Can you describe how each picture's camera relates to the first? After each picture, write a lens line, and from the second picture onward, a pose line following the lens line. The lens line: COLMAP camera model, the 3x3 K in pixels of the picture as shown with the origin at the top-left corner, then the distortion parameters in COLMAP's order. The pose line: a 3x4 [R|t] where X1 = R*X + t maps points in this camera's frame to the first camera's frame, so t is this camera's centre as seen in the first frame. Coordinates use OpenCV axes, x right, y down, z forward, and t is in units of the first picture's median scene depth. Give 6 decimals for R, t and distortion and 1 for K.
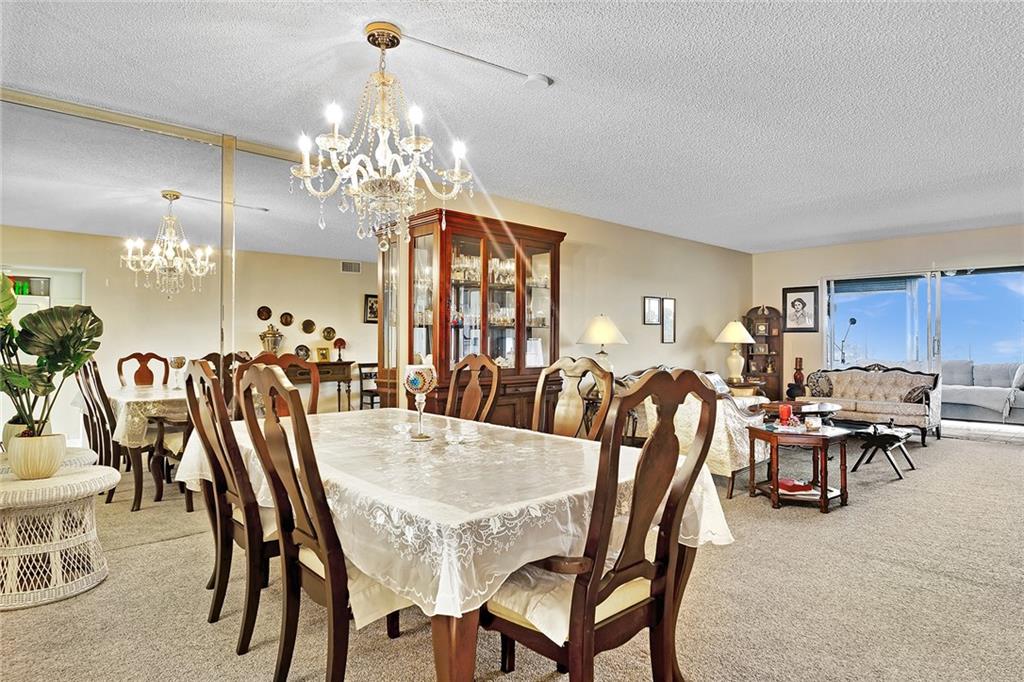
lens RADIAL K [[586.2, 0, 519.4], [0, 586.2, 337.6], [0, 0, 1]] dist [-0.001293, -0.000697]
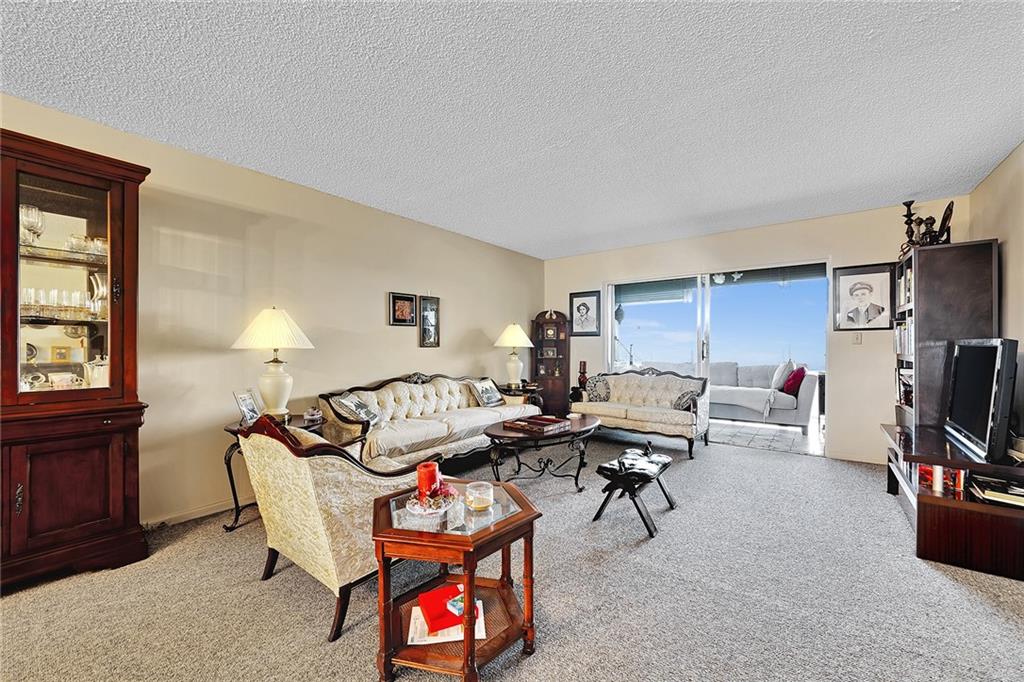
lens RADIAL K [[402.8, 0, 511.3], [0, 402.8, 349.7], [0, 0, 1]] dist [0.000303, 0.000000]
pose [[0.988022, -0.002970, 0.154283, 0.254361], [0.000535, 0.999875, 0.015820, 0.003268], [-0.154310, -0.015548, 0.987900, 0.339690]]
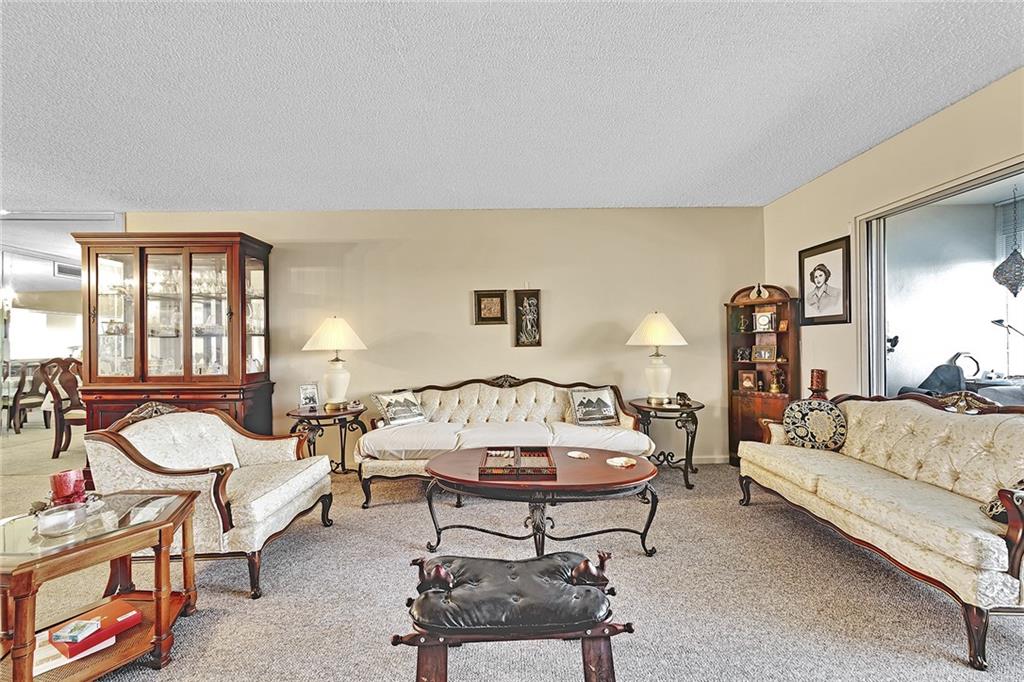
lens RADIAL K [[384.8, 0, 507.4], [0, 384.8, 343.7], [0, 0, 1]] dist [0.000603, -0.000148]
pose [[0.732526, -0.009694, -0.680670, 0.526754], [0.017873, 0.999828, 0.004995, 0.002195], [0.680504, -0.015824, 0.732573, 0.543073]]
